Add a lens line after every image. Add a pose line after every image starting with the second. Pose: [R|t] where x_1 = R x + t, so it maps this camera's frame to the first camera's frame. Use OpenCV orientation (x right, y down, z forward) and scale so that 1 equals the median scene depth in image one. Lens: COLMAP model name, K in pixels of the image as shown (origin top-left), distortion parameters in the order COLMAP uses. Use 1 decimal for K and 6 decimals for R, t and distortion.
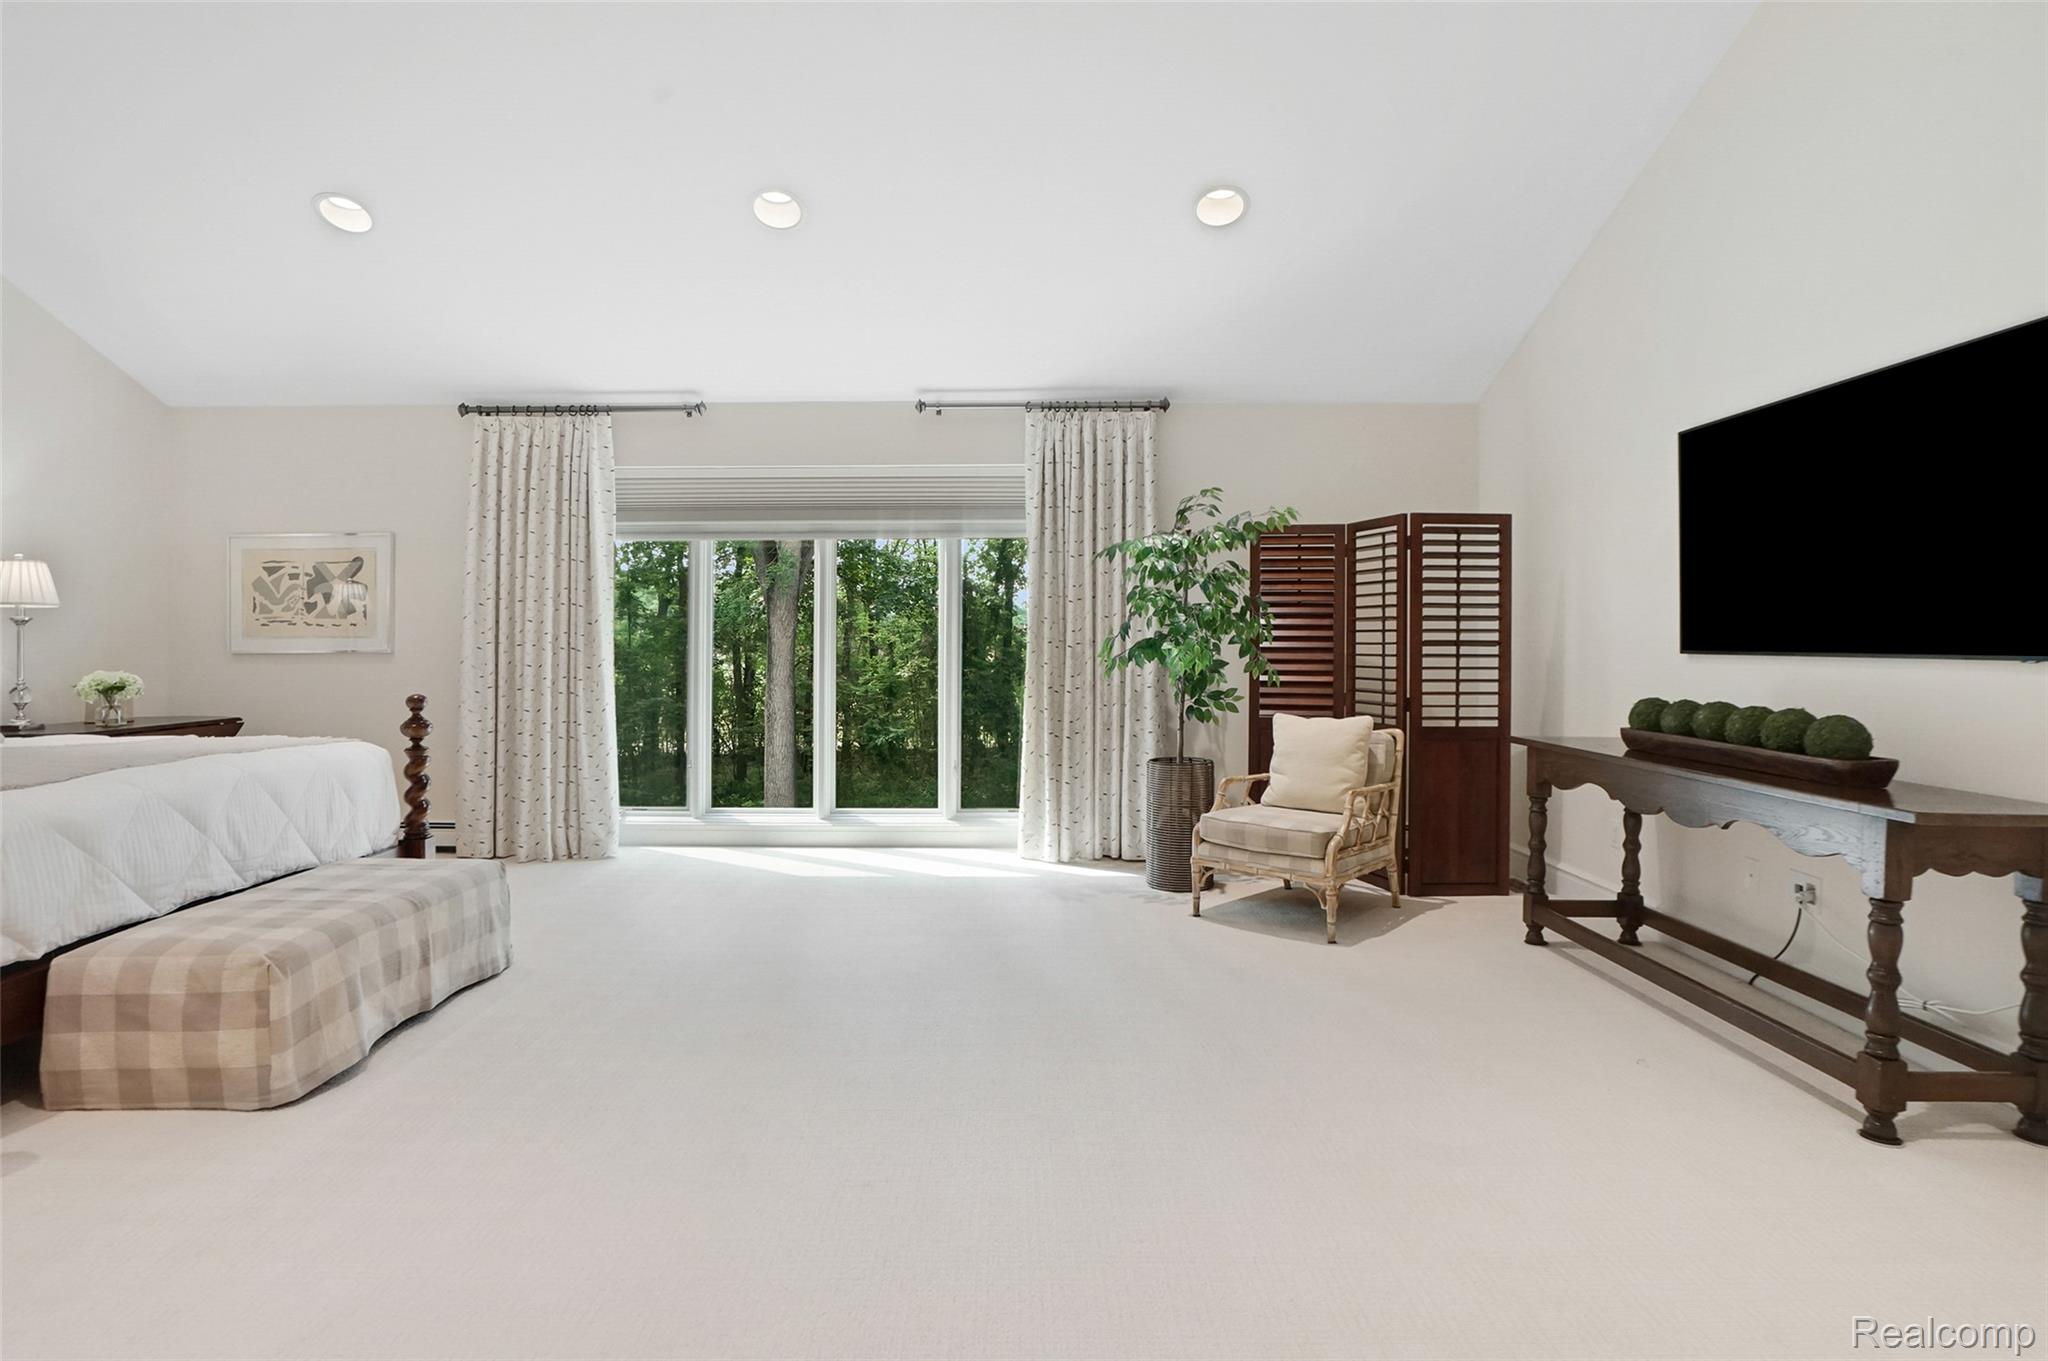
lens RADIAL K [[1023.0, 0, 1024.8], [0, 1023.0, 646.5], [0, 0, 1]] dist [-0.051720, -0.000040]
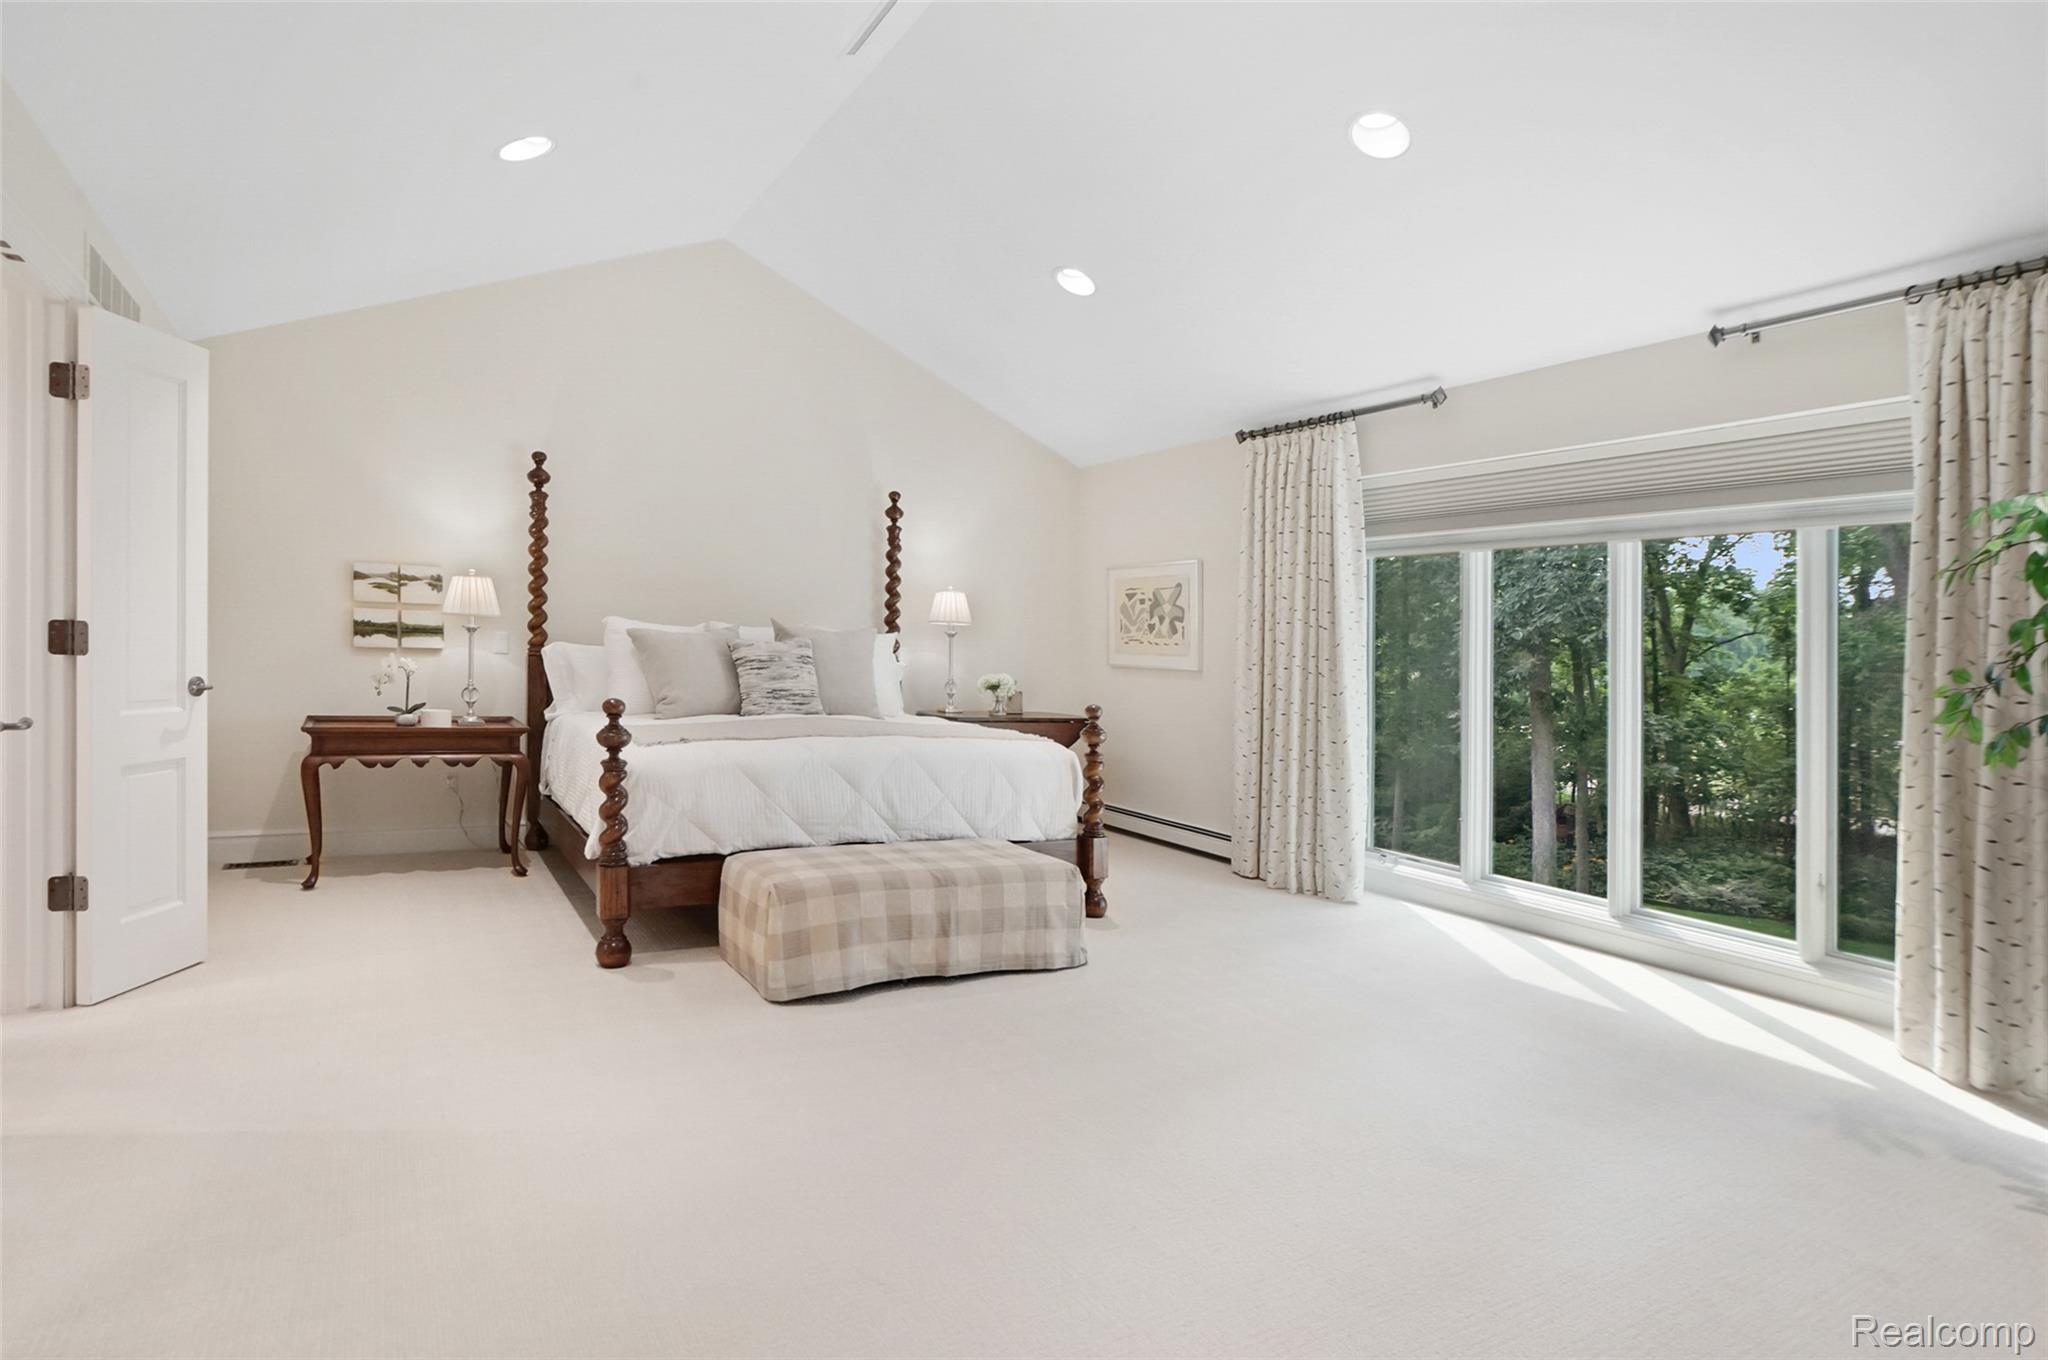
lens RADIAL K [[1097.7, 0, 1063.5], [0, 1097.7, 672.2], [0, 0, 1]] dist [-0.037567, 0.027566]
pose [[0.507138, 0.037328, -0.861056, 0.316256], [-0.045751, 0.998819, 0.016354, -0.005077], [0.860649, 0.031101, 0.508247, 0.278185]]
